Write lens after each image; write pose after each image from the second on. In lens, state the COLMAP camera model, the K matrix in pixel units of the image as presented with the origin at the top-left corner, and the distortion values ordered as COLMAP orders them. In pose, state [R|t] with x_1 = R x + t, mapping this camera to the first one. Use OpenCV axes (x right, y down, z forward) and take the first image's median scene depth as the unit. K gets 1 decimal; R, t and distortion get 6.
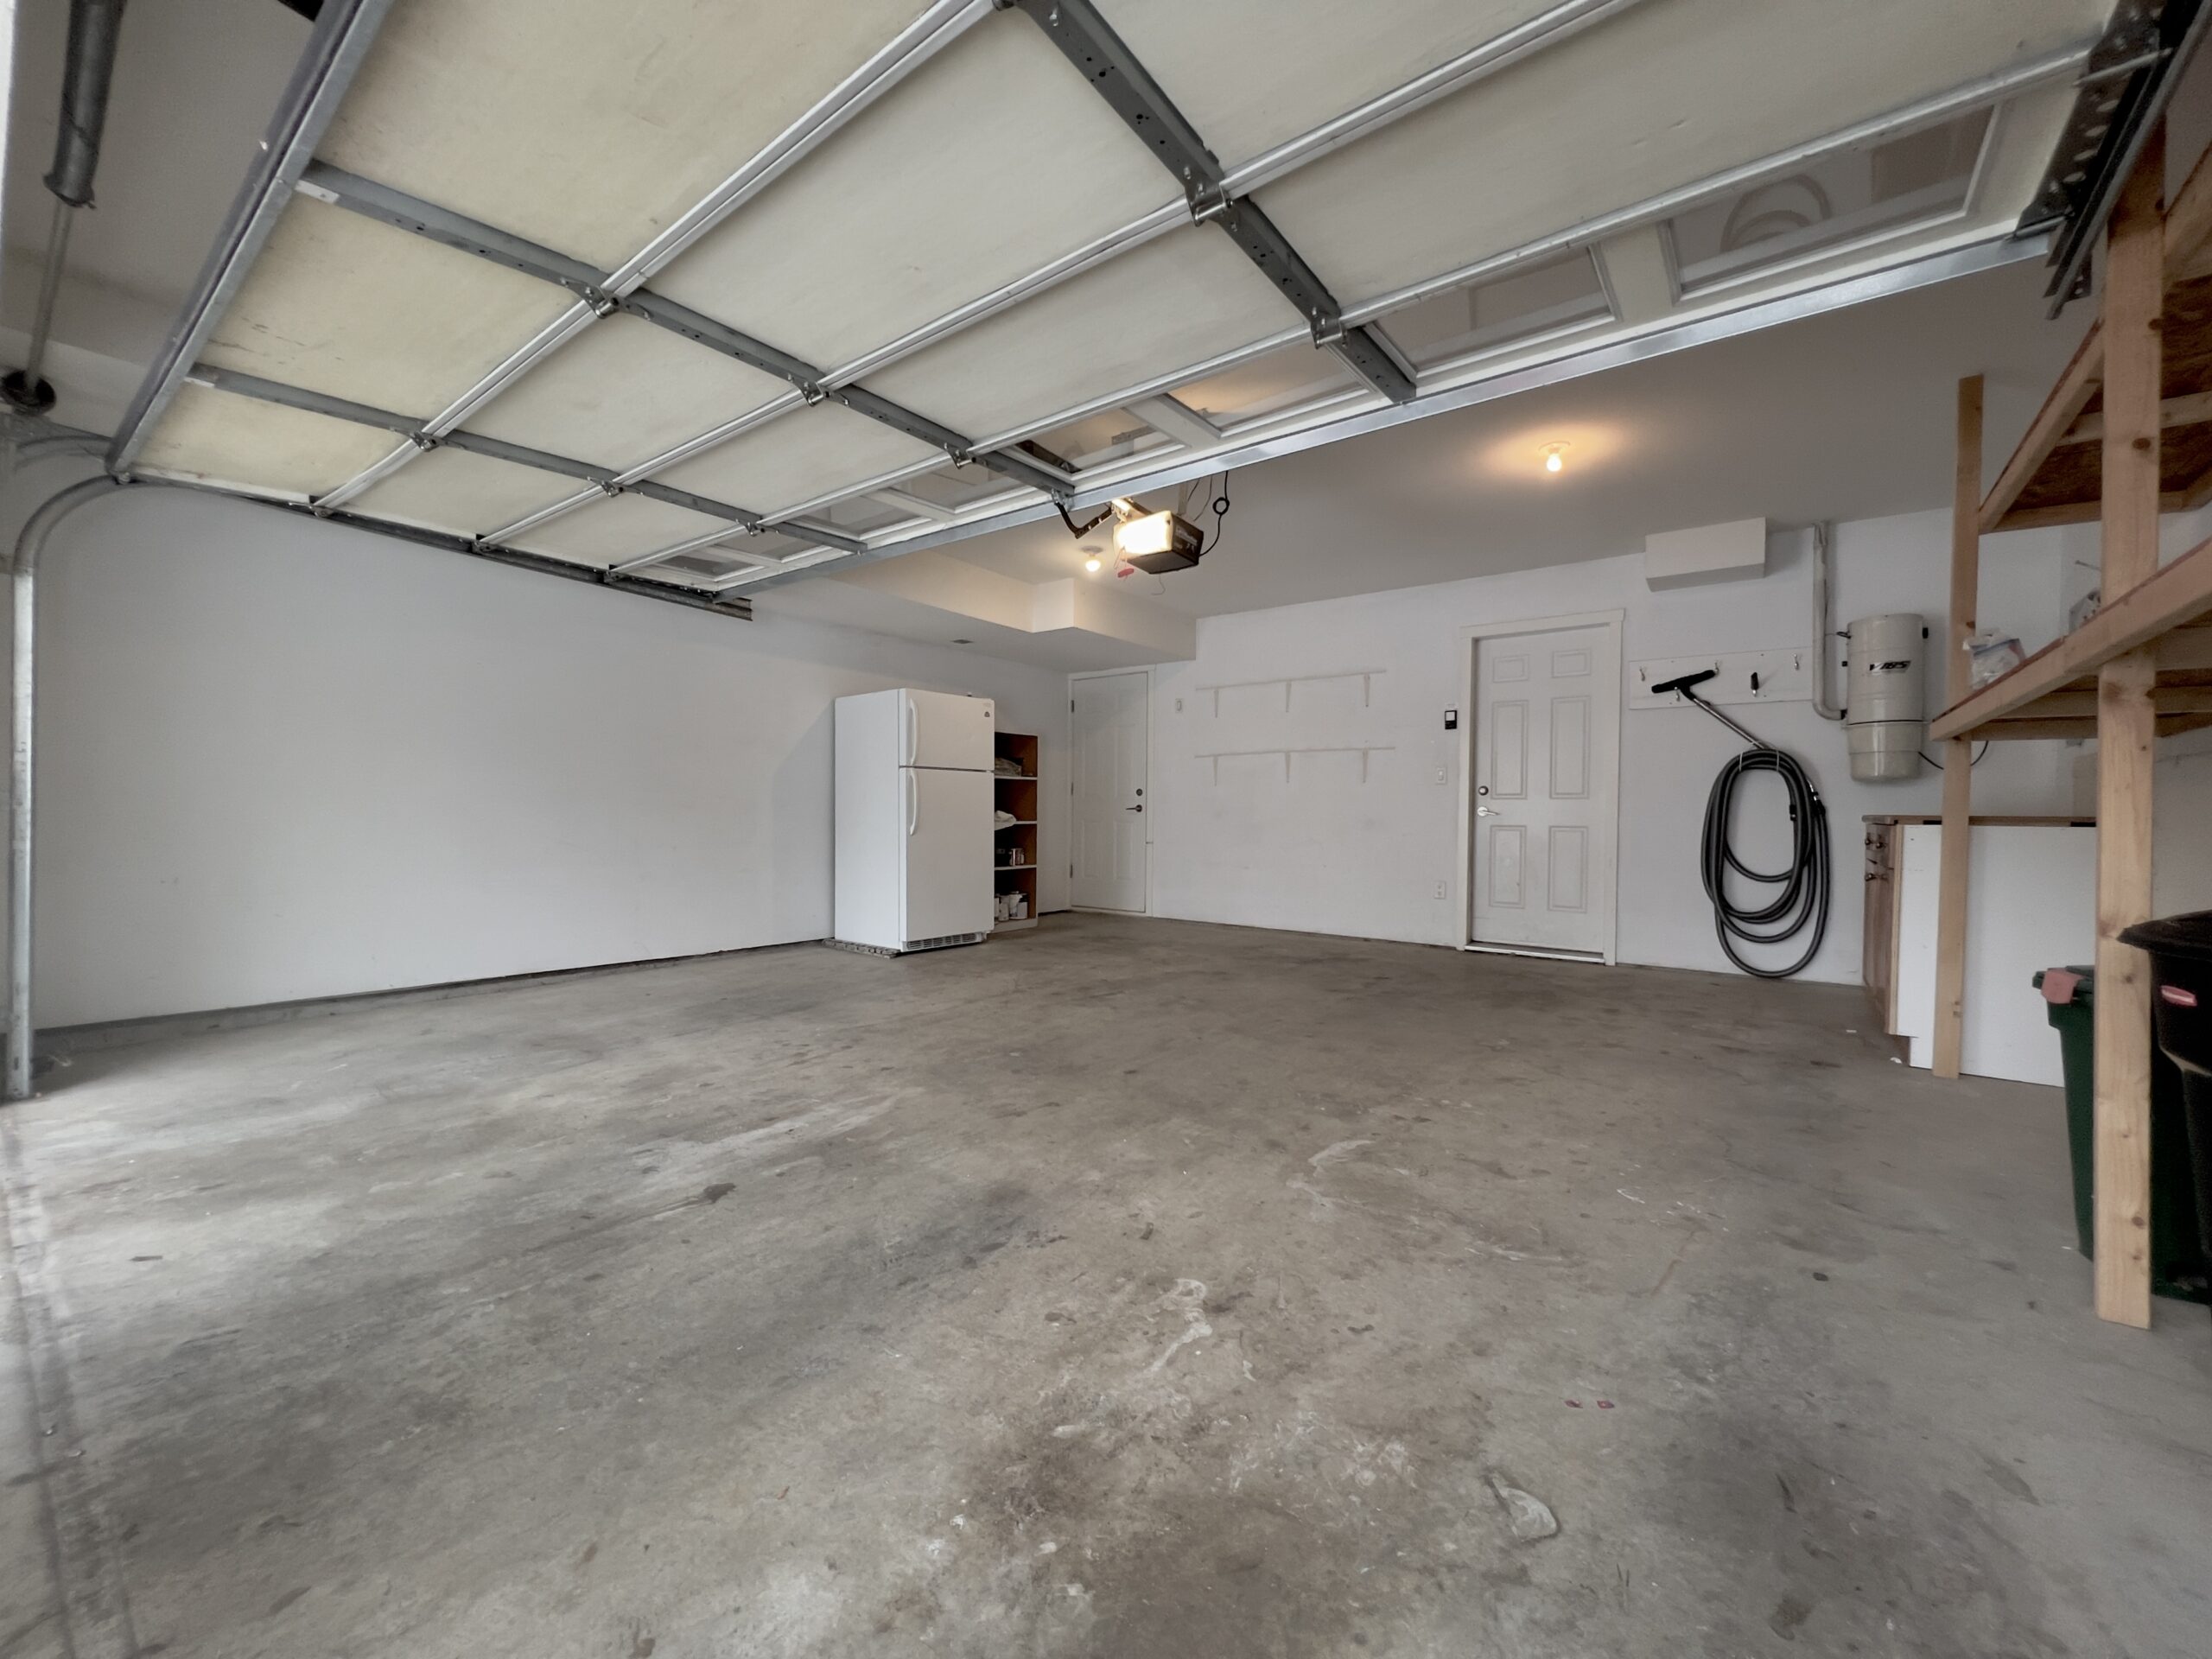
lens RADIAL K [[881.1, 0, 1098.3], [0, 881.1, 830.6], [0, 0, 1]] dist [-0.001019, 0.000214]
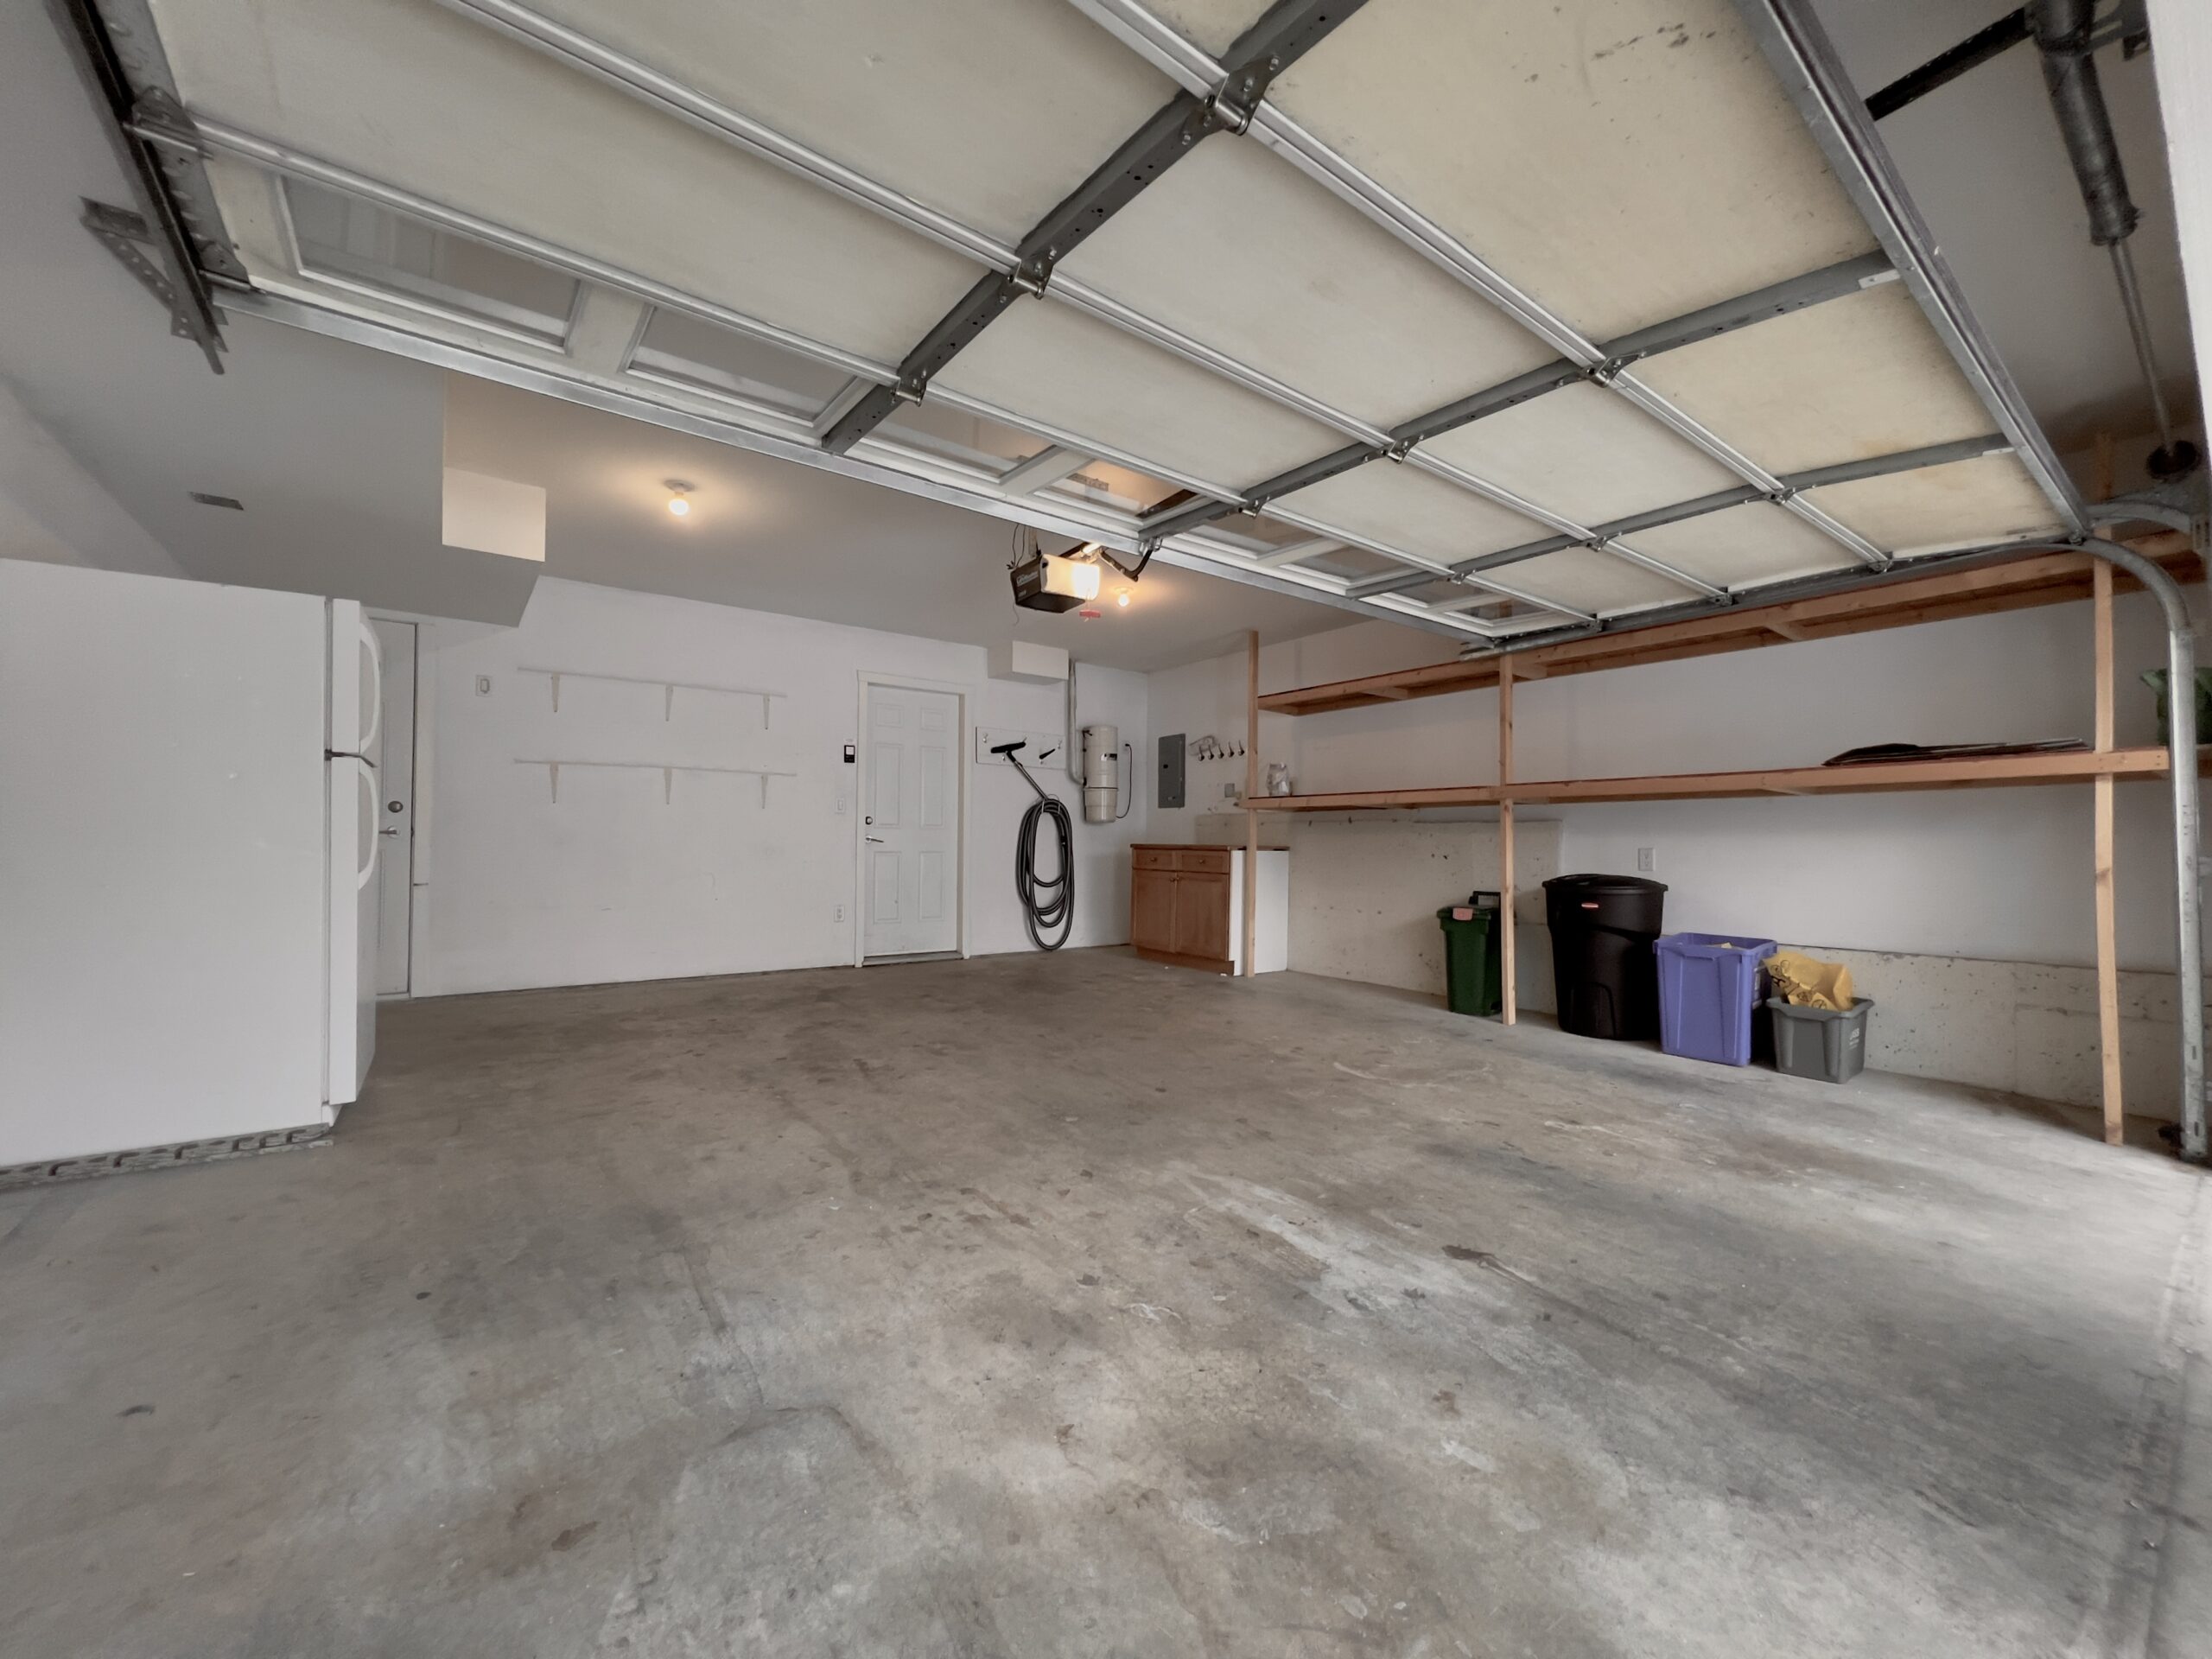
lens RADIAL K [[881.1, 0, 1098.3], [0, 881.1, 830.6], [0, 0, 1]] dist [-0.001019, 0.000214]
pose [[0.263962, 0.006395, 0.964512, -1.250132], [0.009222, 0.999916, -0.009154, -0.043693], [-0.964489, 0.011311, 0.263881, 0.952304]]
